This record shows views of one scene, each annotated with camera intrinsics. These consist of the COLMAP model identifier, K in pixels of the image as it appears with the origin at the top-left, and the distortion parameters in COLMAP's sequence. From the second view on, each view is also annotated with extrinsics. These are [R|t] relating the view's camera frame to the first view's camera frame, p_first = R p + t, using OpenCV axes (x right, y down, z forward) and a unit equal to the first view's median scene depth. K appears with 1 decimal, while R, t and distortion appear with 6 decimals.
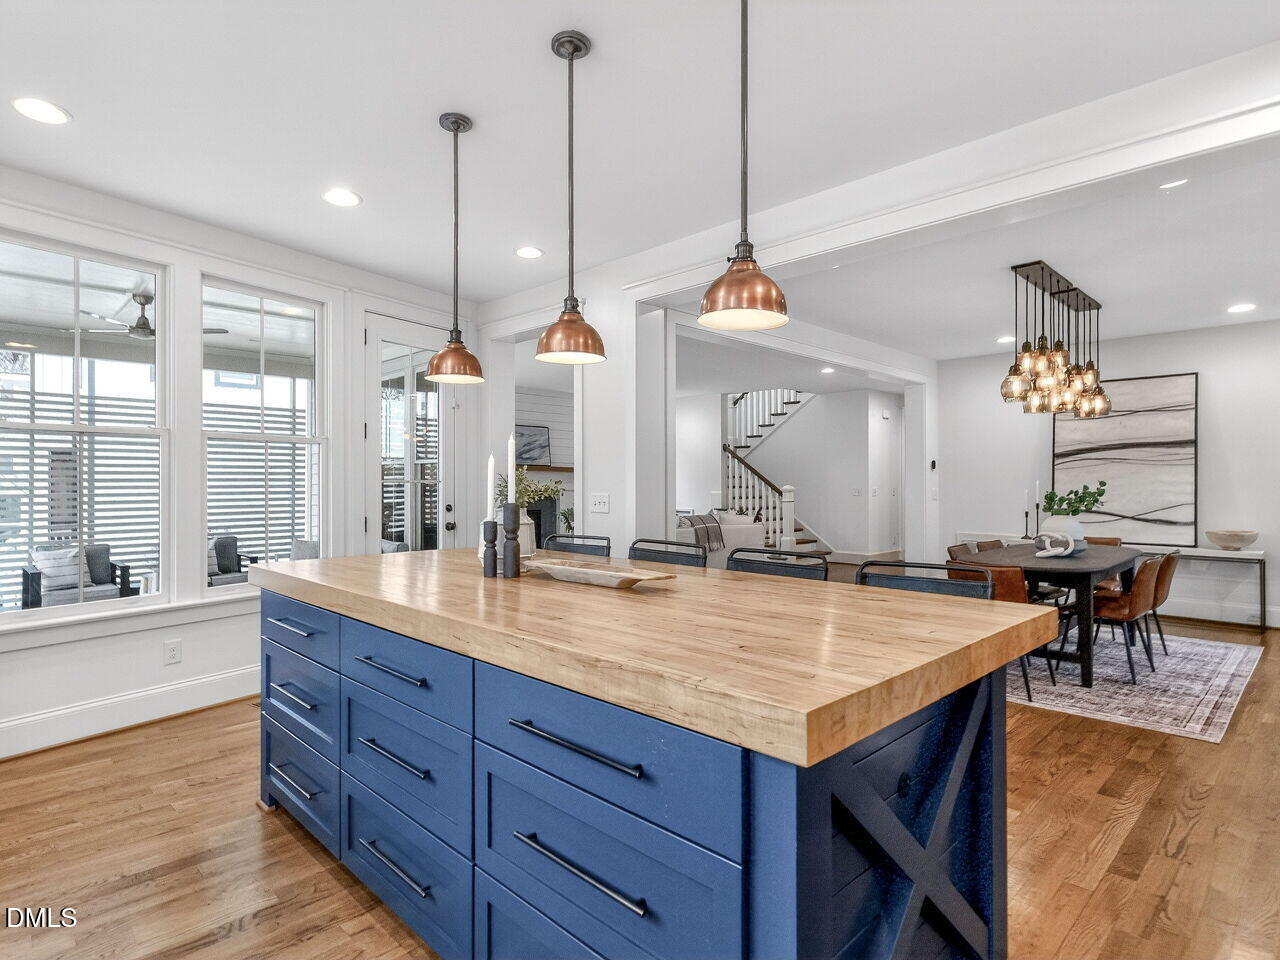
lens RADIAL K [[709.3, 0, 645.5], [0, 709.3, 483.4], [0, 0, 1]] dist [-0.000030, -0.001958]
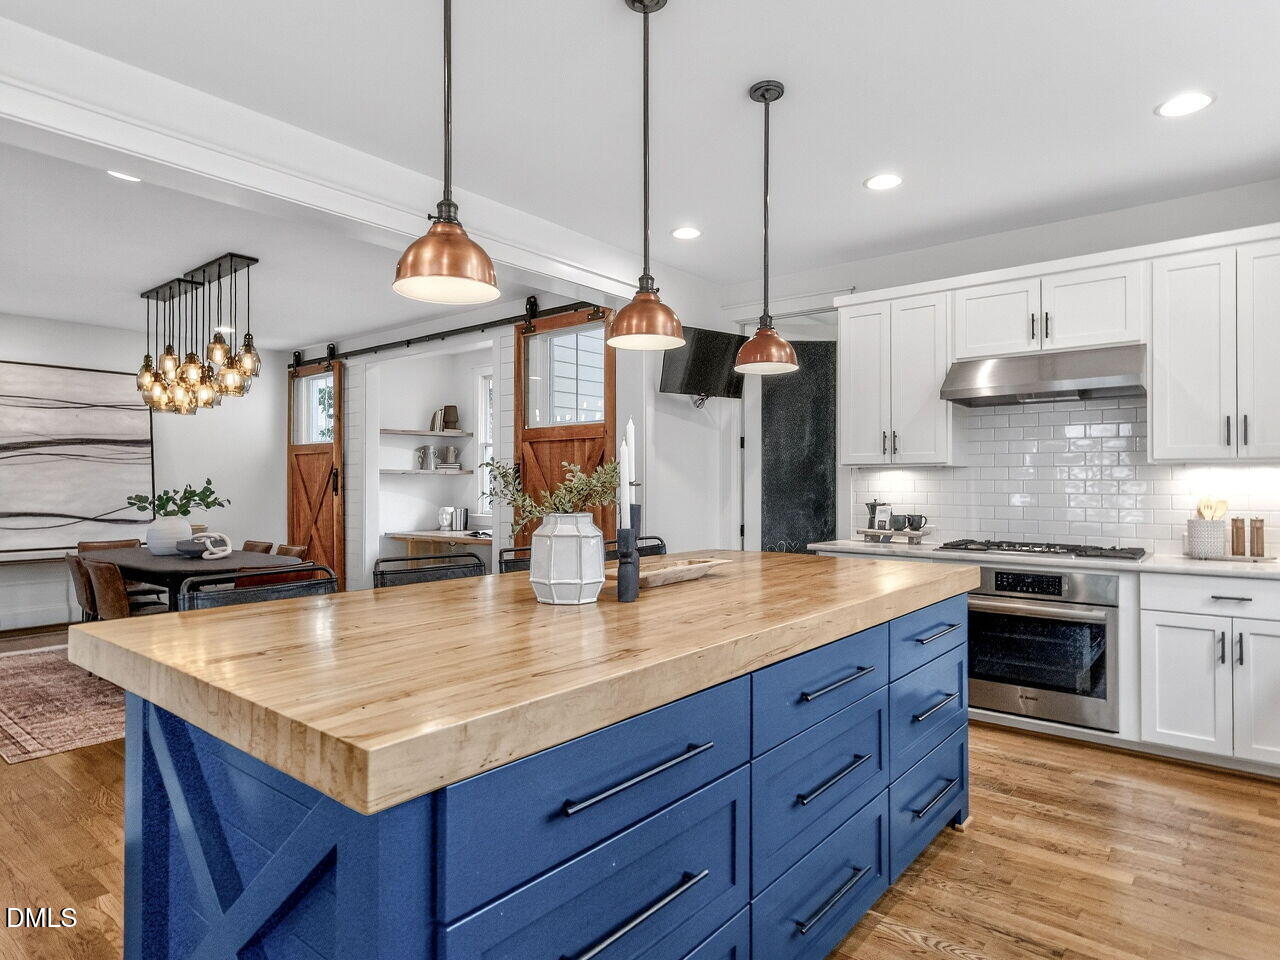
lens RADIAL K [[746.2, 0, 632.2], [0, 746.2, 480.6], [0, 0, 1]] dist [0.007747, -0.005355]
pose [[-0.088036, 0.004636, 0.996106, -0.376890], [-0.001056, 0.999988, -0.004748, 0.001841], [-0.996117, -0.001470, -0.088030, 0.394277]]
